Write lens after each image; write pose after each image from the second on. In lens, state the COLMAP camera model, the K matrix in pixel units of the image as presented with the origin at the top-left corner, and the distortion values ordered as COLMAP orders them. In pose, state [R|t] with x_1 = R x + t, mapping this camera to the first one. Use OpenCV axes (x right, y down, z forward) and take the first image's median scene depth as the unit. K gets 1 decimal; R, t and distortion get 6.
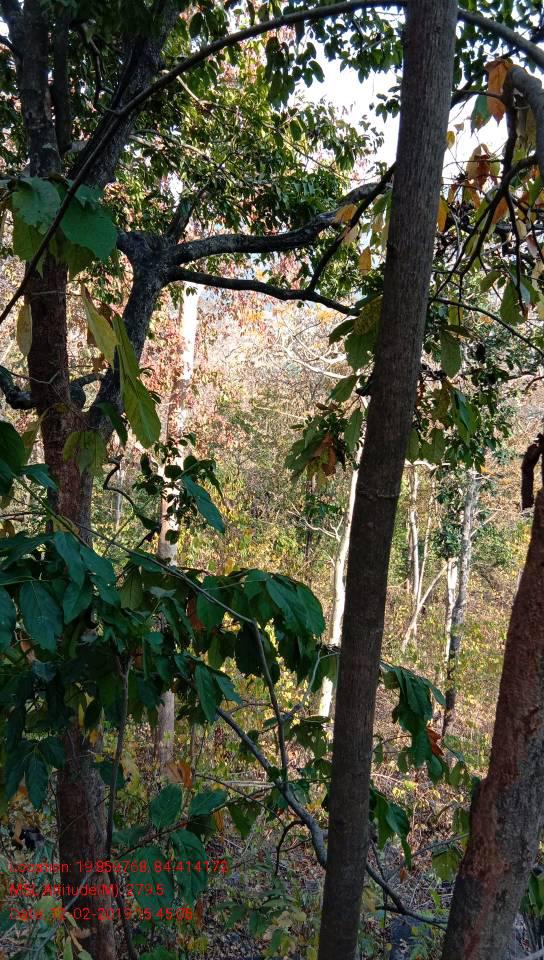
lens RADIAL K [[627.8, 0, 269.7], [0, 627.8, 480.2], [0, 0, 1]] dist [0.011472, 0.000955]
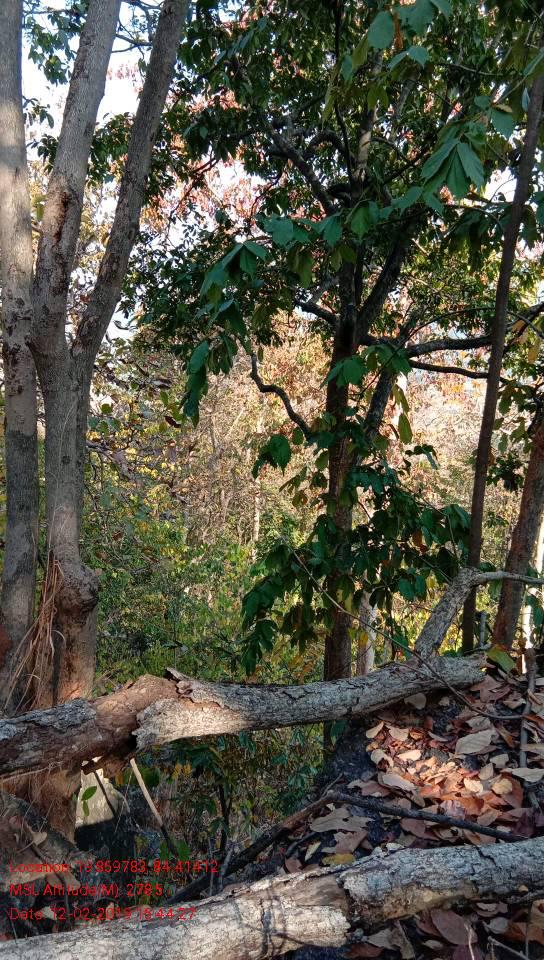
lens RADIAL K [[627.8, 0, 268.9], [0, 627.8, 476.1], [0, 0, 1]] dist [0.011472, 0.000955]
pose [[0.952136, 0.039914, -0.303058, 0.010762], [-0.074773, 0.991731, -0.104305, 0.122443], [0.296389, 0.121973, 0.947247, -0.468378]]
